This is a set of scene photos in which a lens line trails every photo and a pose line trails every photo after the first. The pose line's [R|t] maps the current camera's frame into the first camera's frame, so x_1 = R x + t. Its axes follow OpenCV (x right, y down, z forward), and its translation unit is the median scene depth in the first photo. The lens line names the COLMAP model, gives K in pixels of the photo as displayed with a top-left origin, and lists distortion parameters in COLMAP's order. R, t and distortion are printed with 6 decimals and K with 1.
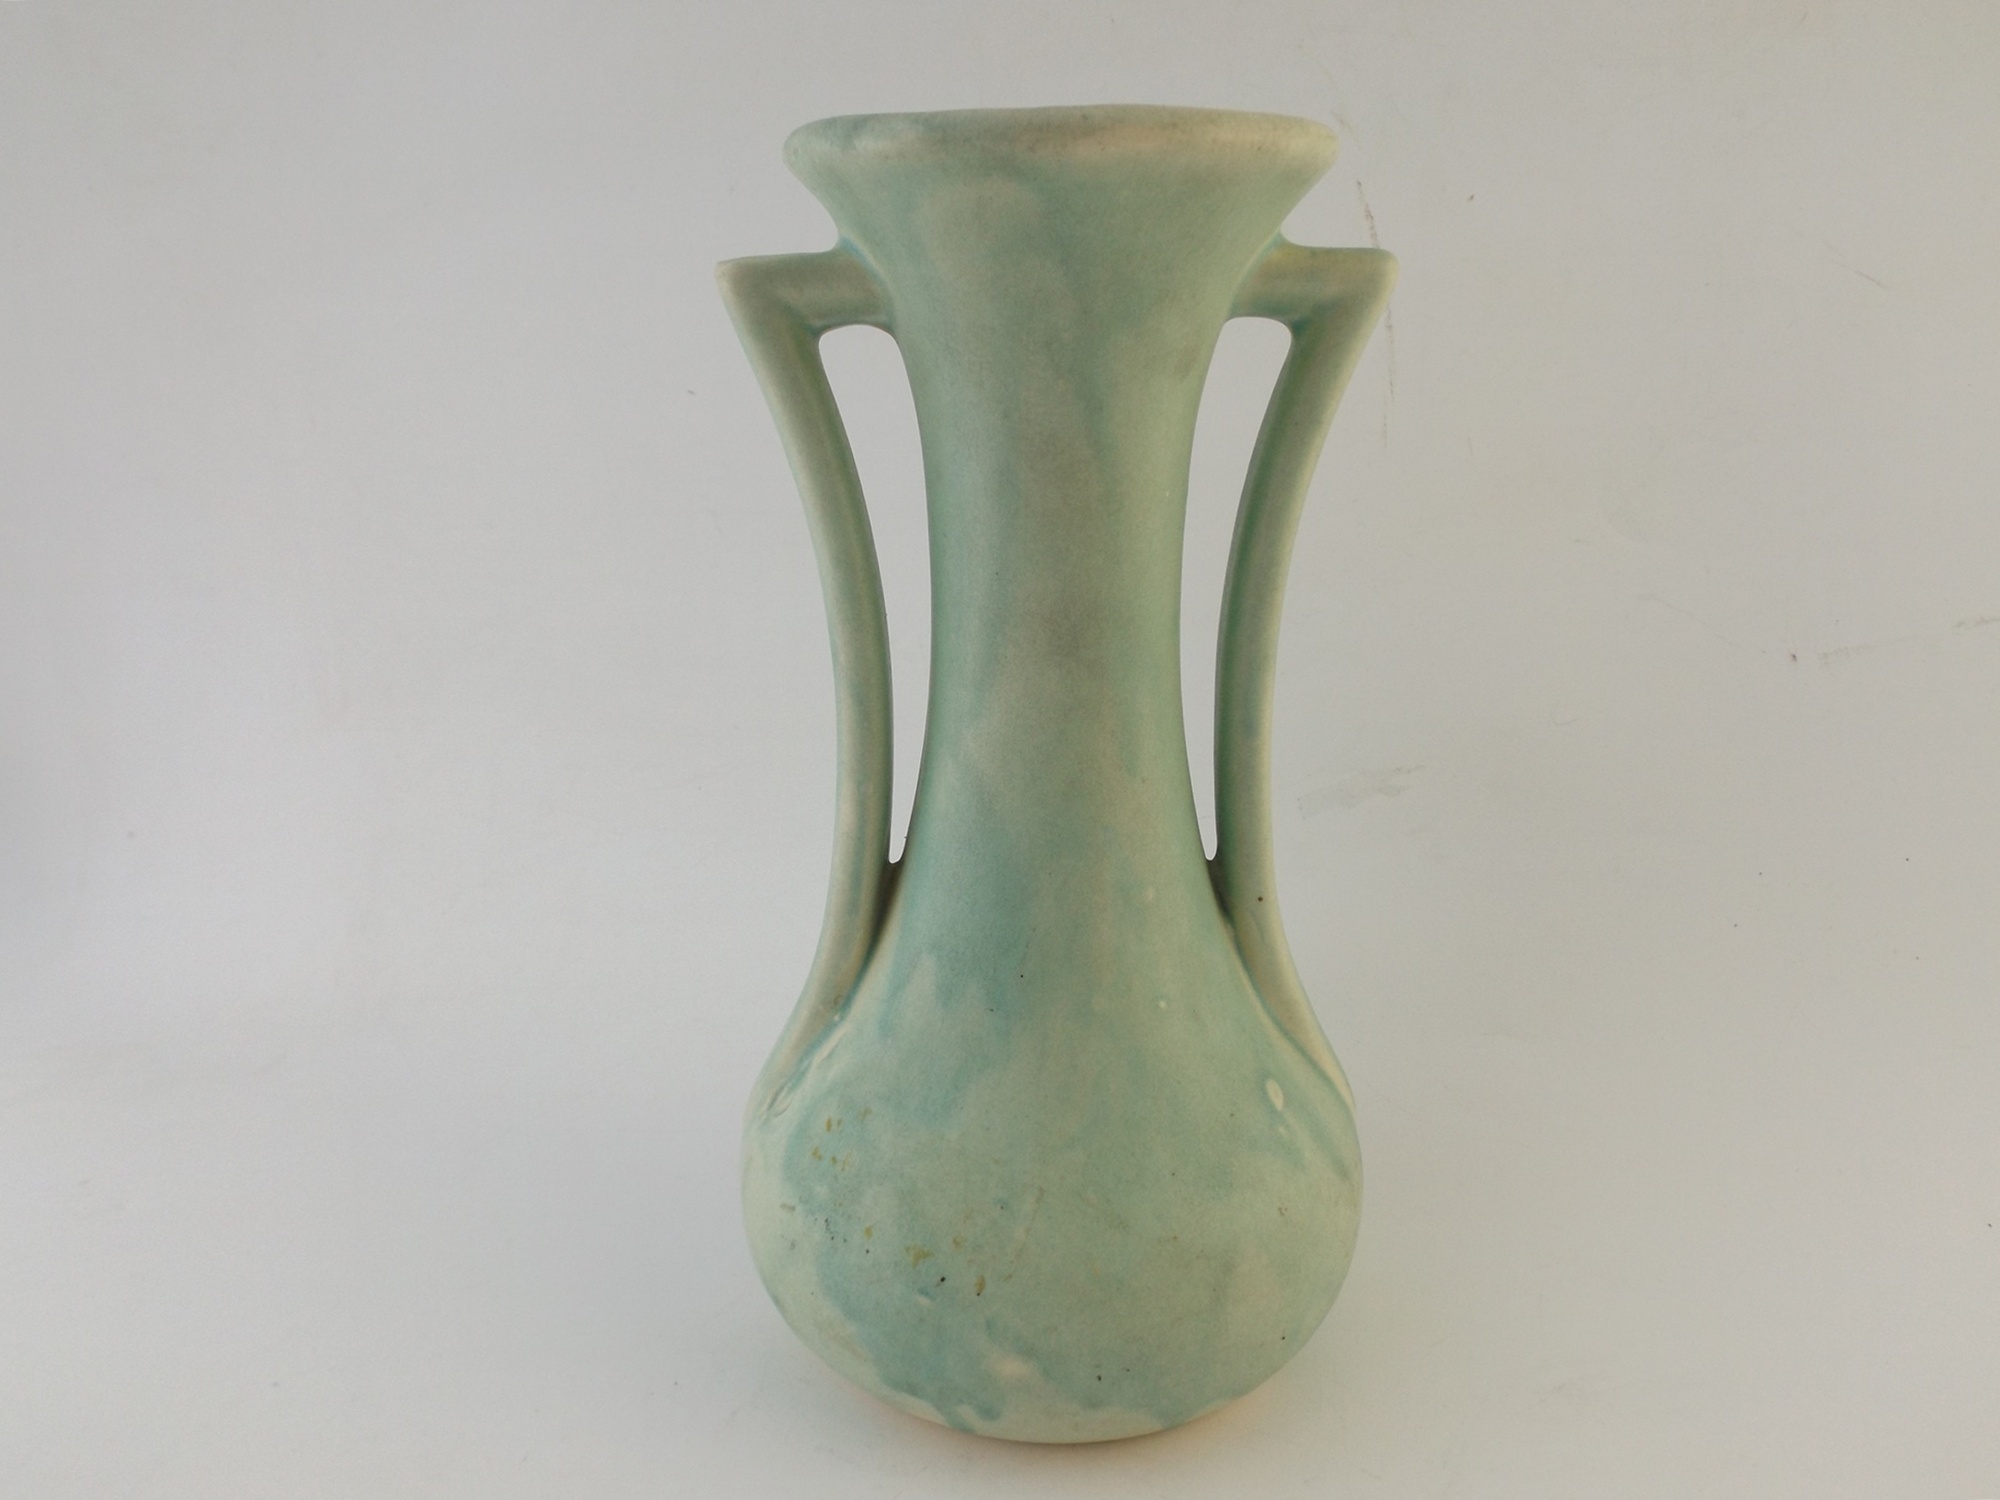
lens RADIAL K [[1558.8, 0, 1000.0], [0, 1558.8, 750.0], [0, 0, 1]] dist [0.028319, -0.001994]
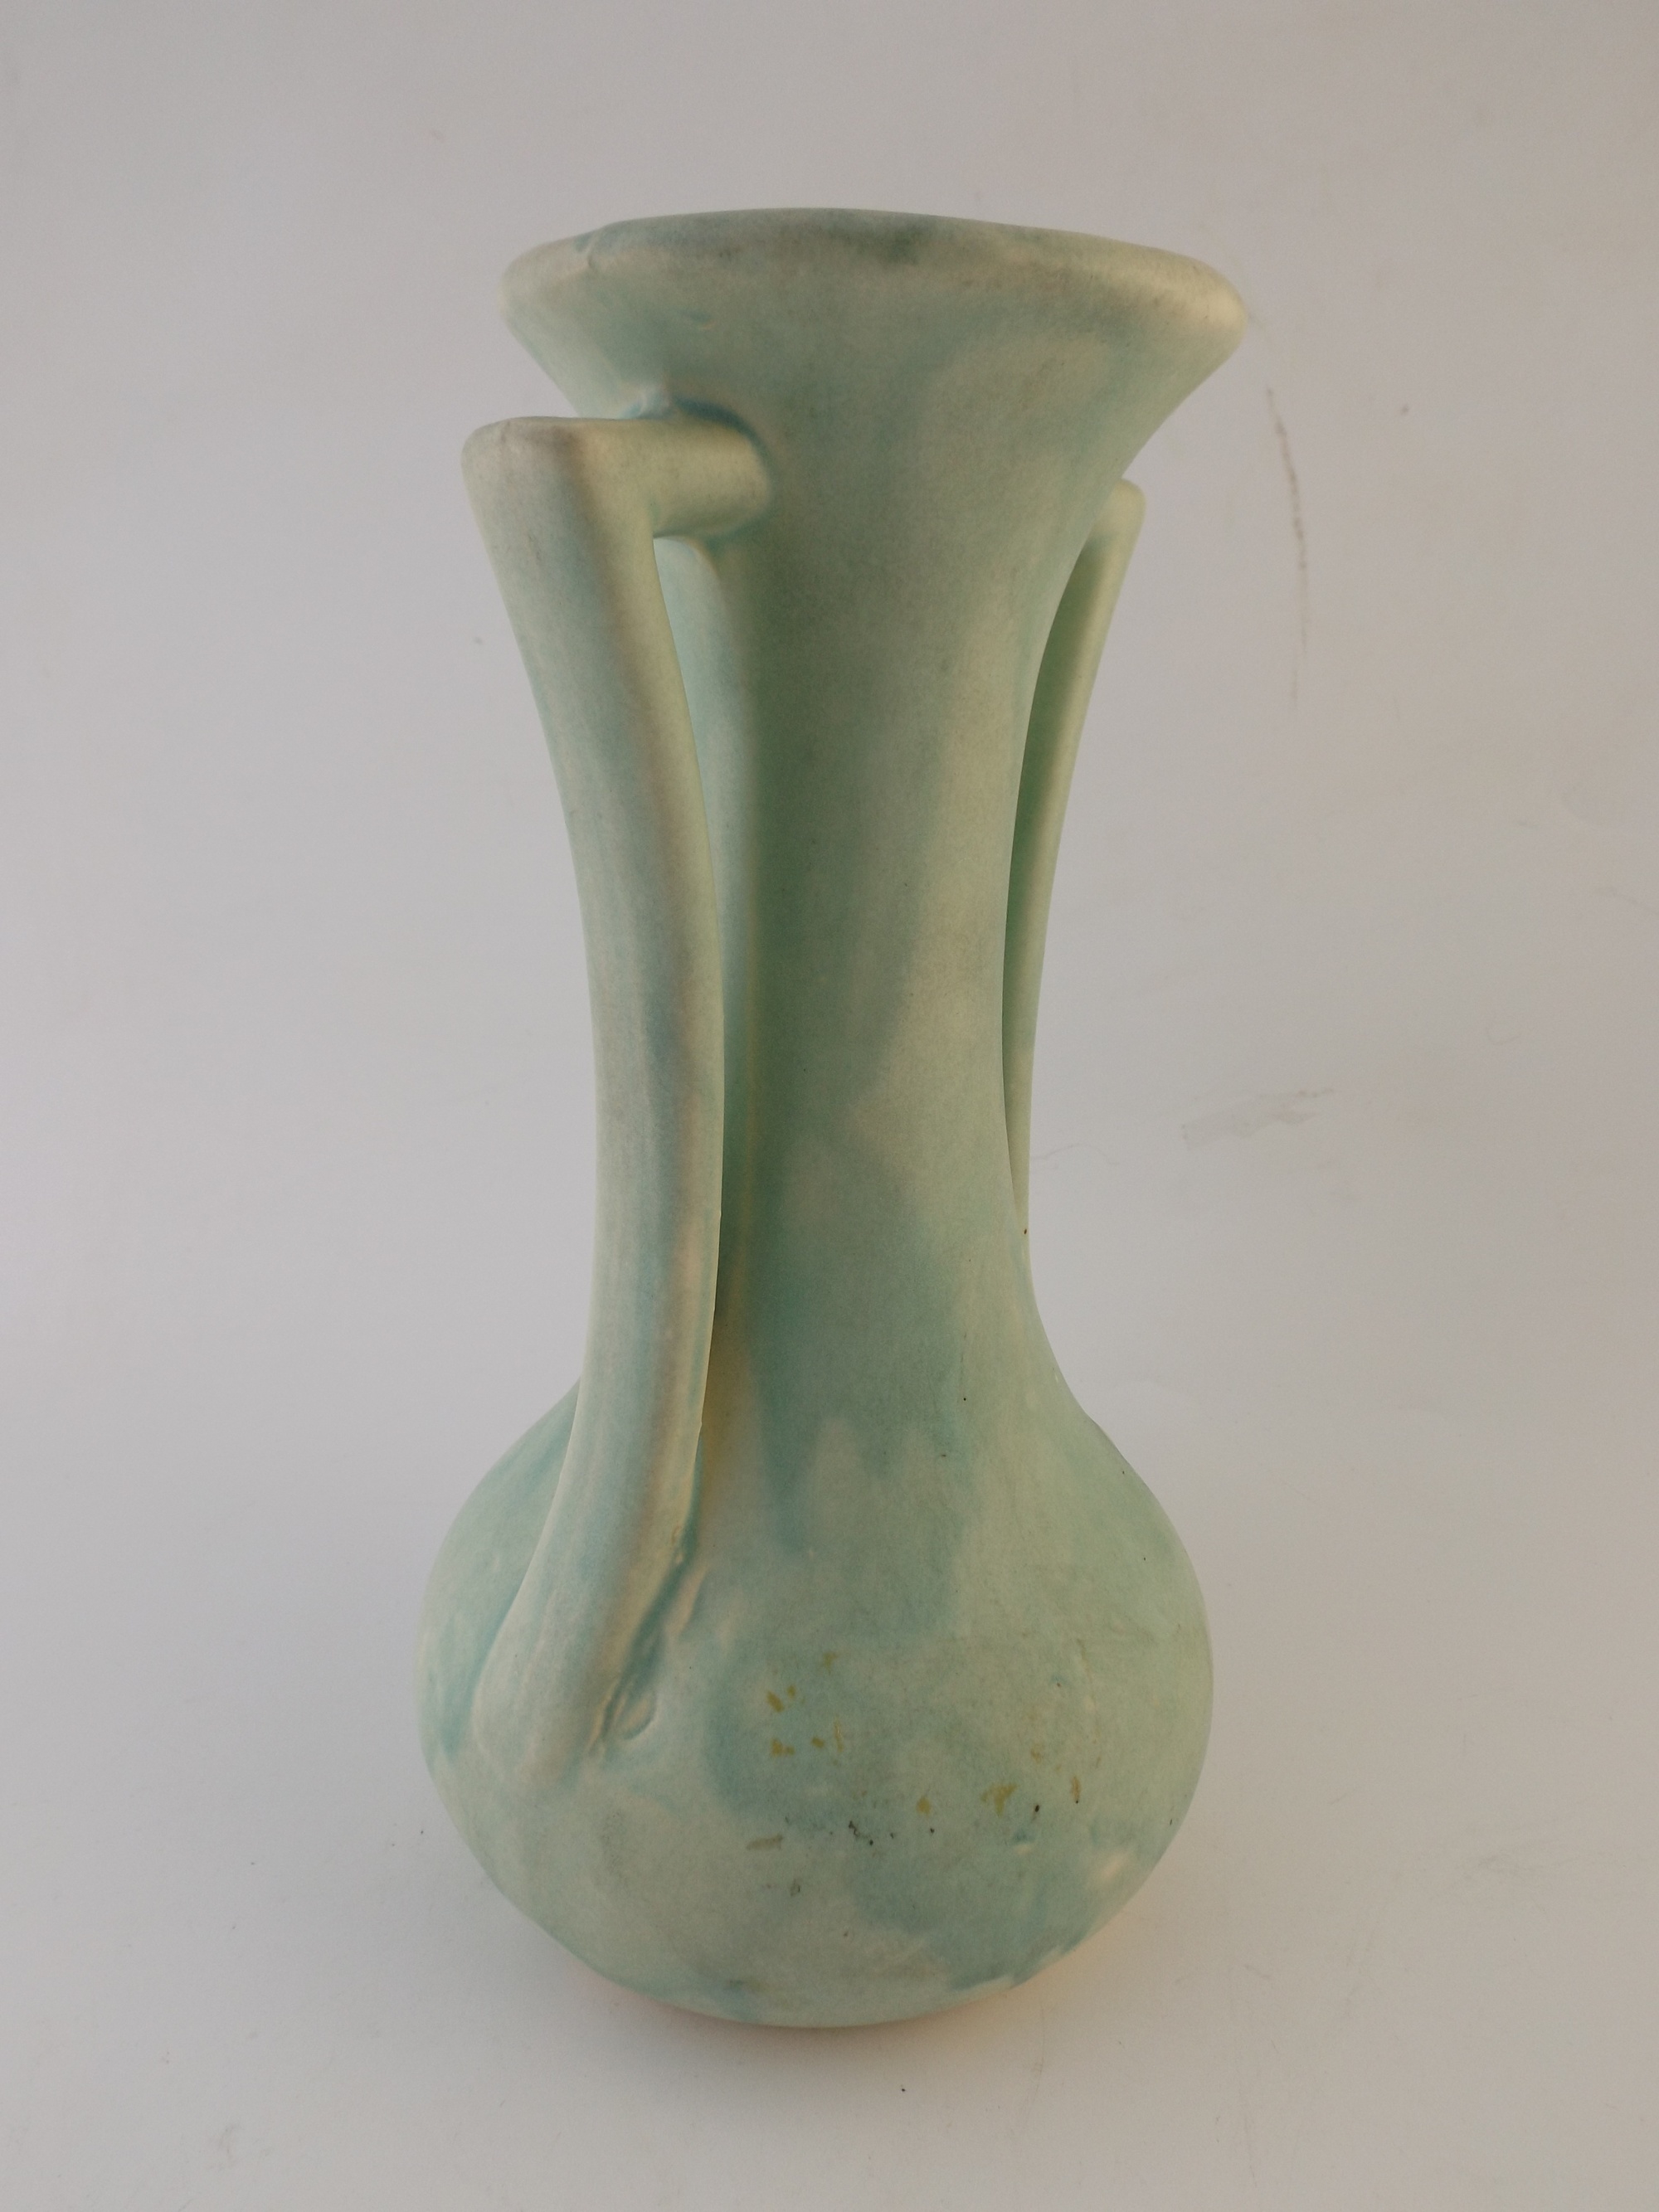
lens RADIAL K [[1581.1, 0, 829.5], [0, 1581.1, 1106.0], [0, 0, 1]] dist [0.008665, 0.001233]
pose [[0.672841, -0.204128, 0.711067, -0.577640], [0.186493, 0.976938, 0.103984, -0.094140], [-0.715894, 0.062645, 0.695393, 0.508601]]
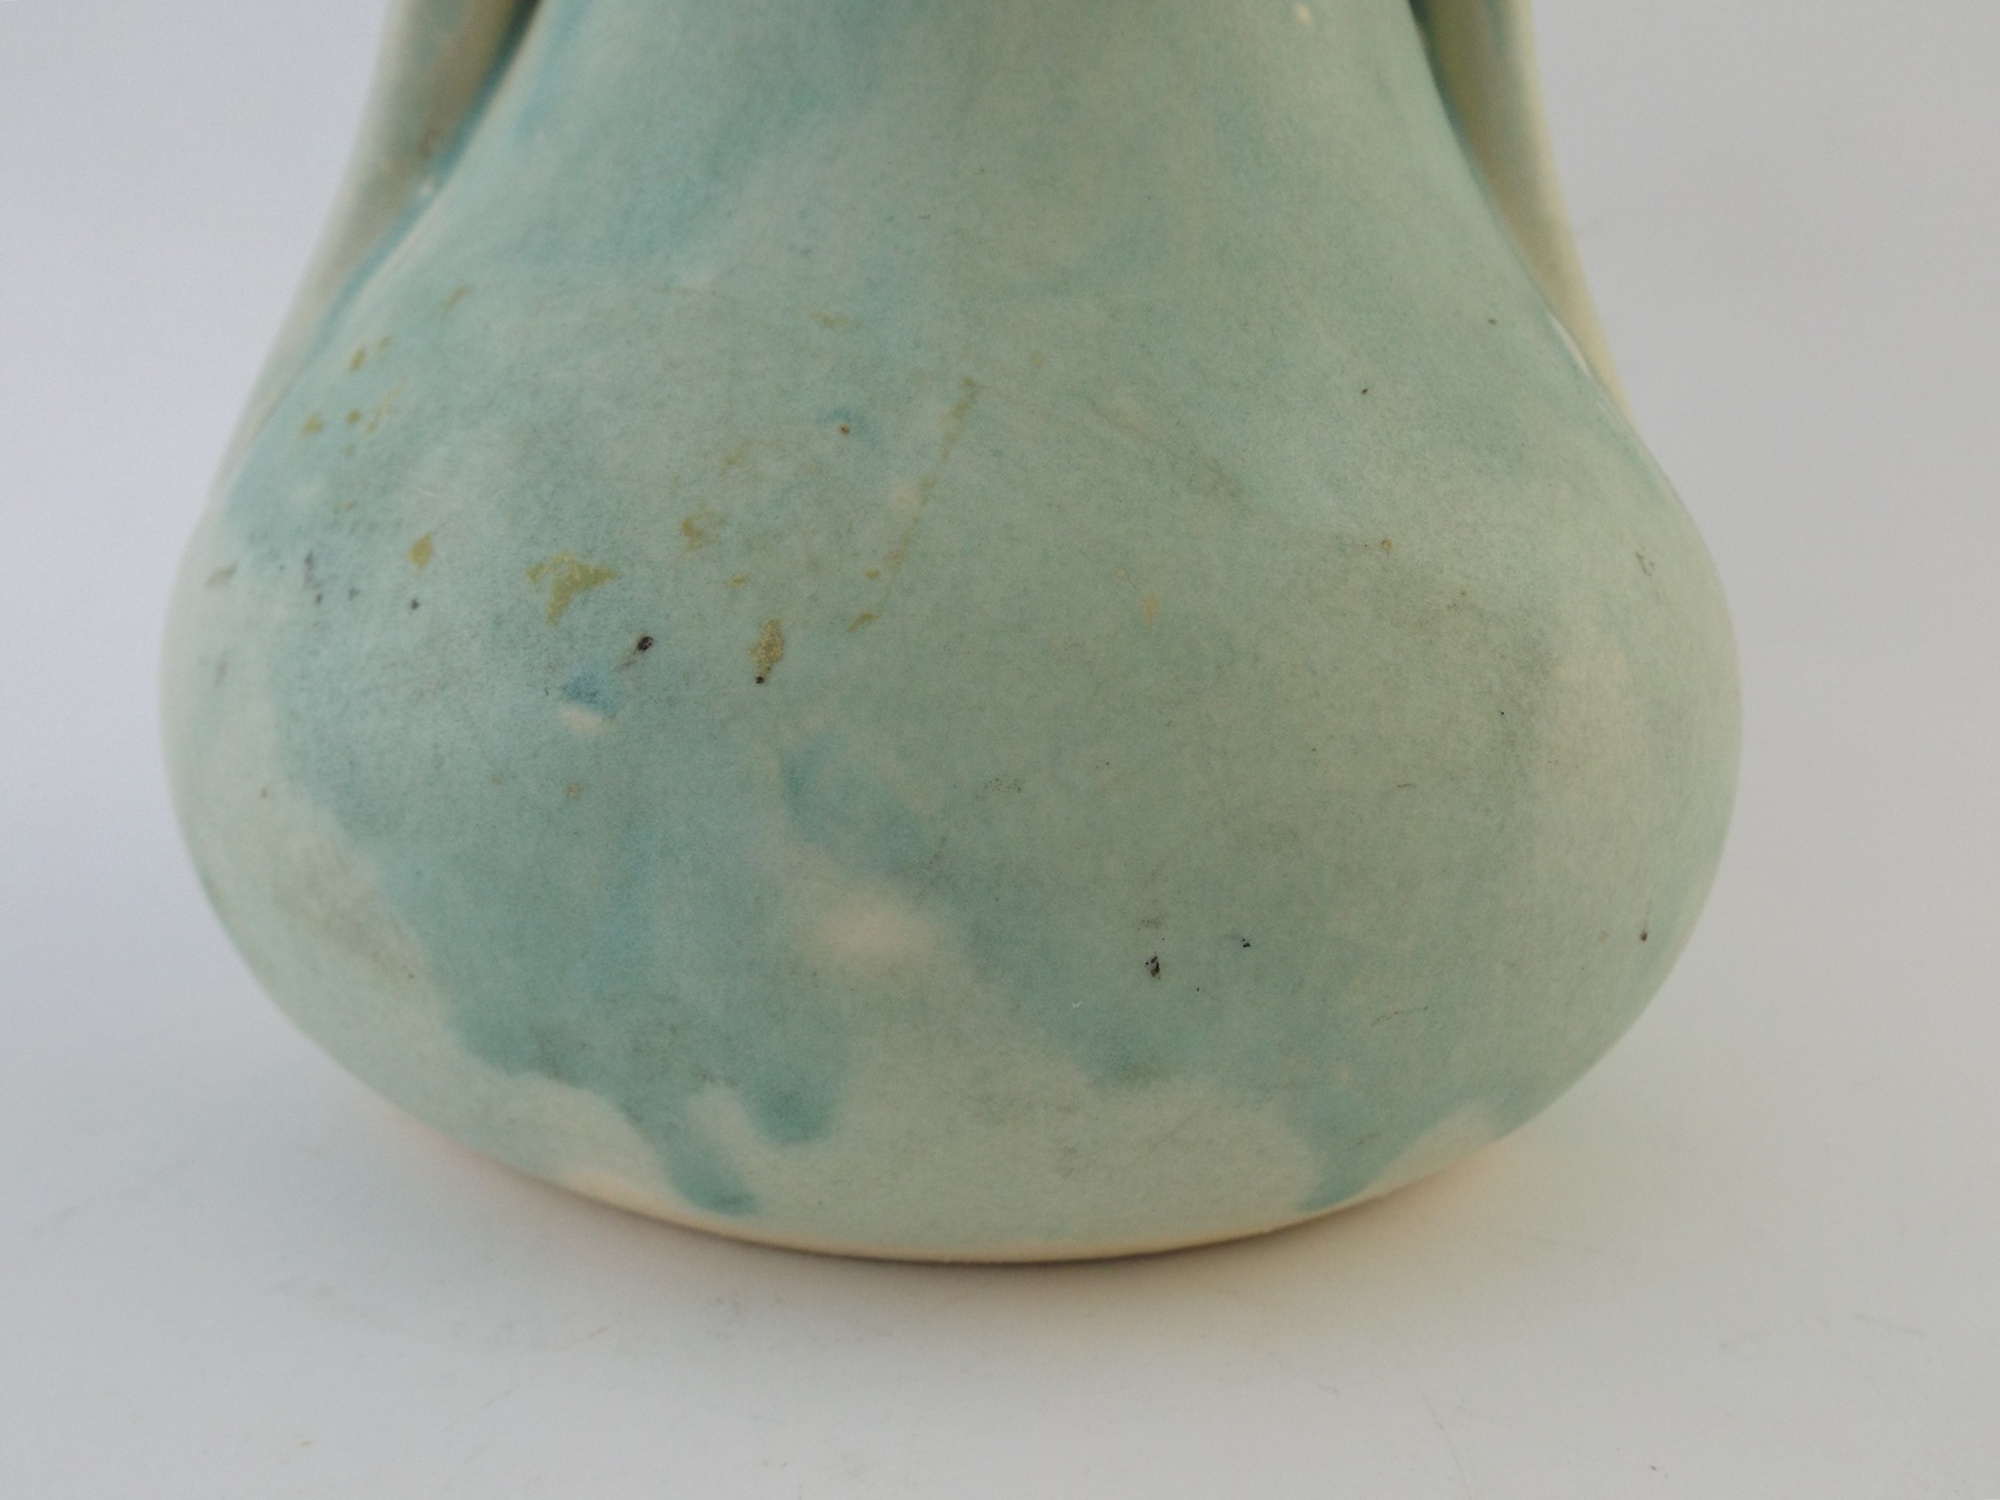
lens RADIAL K [[1558.8, 0, 1000.0], [0, 1558.8, 750.0], [0, 0, 1]] dist [0.028319, -0.001994]
pose [[0.996684, 0.013216, 0.080292, 0.008035], [-0.007772, 0.997673, -0.067741, 0.374936], [-0.081001, 0.066893, 0.994467, 0.687395]]
